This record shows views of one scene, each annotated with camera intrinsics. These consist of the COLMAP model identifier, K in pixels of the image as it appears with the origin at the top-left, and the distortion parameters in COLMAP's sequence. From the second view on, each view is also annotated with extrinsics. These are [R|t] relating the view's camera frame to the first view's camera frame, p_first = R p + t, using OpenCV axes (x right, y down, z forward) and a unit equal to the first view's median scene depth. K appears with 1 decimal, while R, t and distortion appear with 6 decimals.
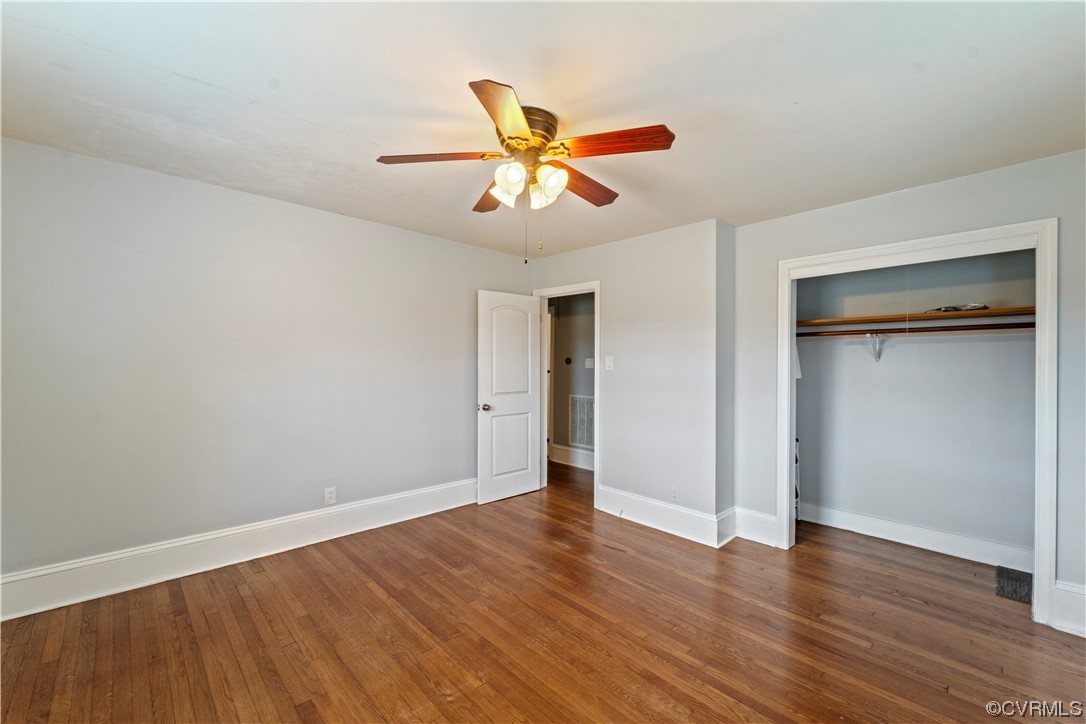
lens RADIAL K [[445.9, 0, 543.9], [0, 445.9, 359.5], [0, 0, 1]] dist [0.001697, -0.000134]
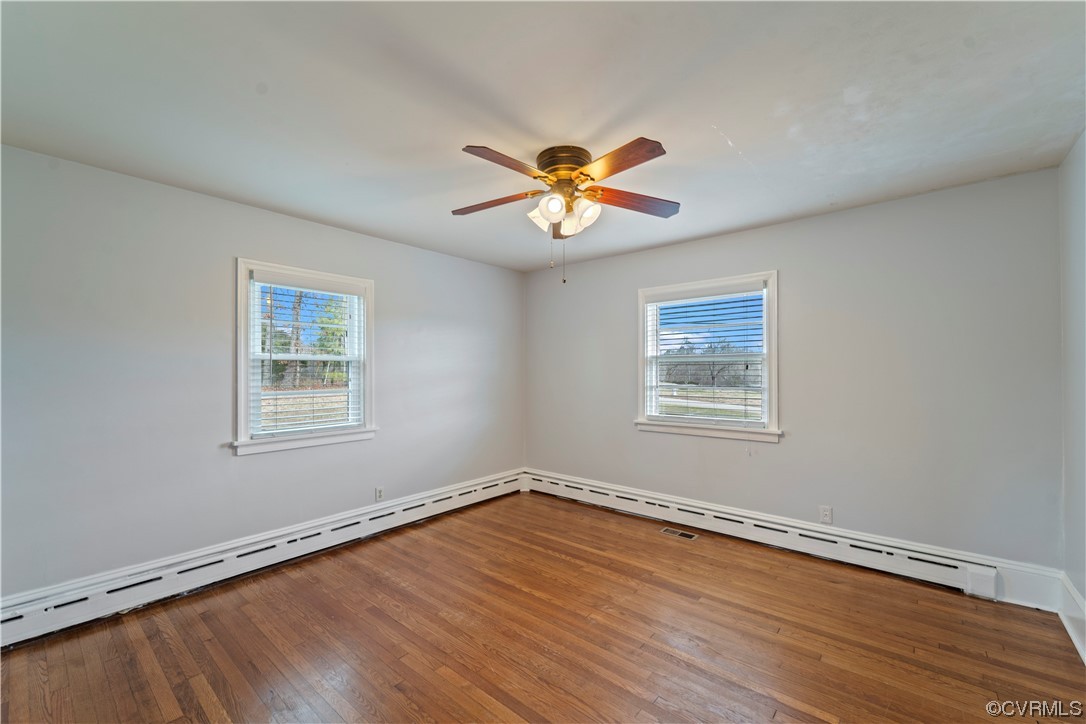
lens RADIAL K [[445.9, 0, 543.9], [0, 445.9, 359.5], [0, 0, 1]] dist [0.001697, -0.000134]
pose [[-0.994383, -0.009621, -0.105400, 0.125017], [-0.006648, 0.999571, -0.028529, 0.009693], [0.105629, -0.027668, -0.994021, 2.078959]]
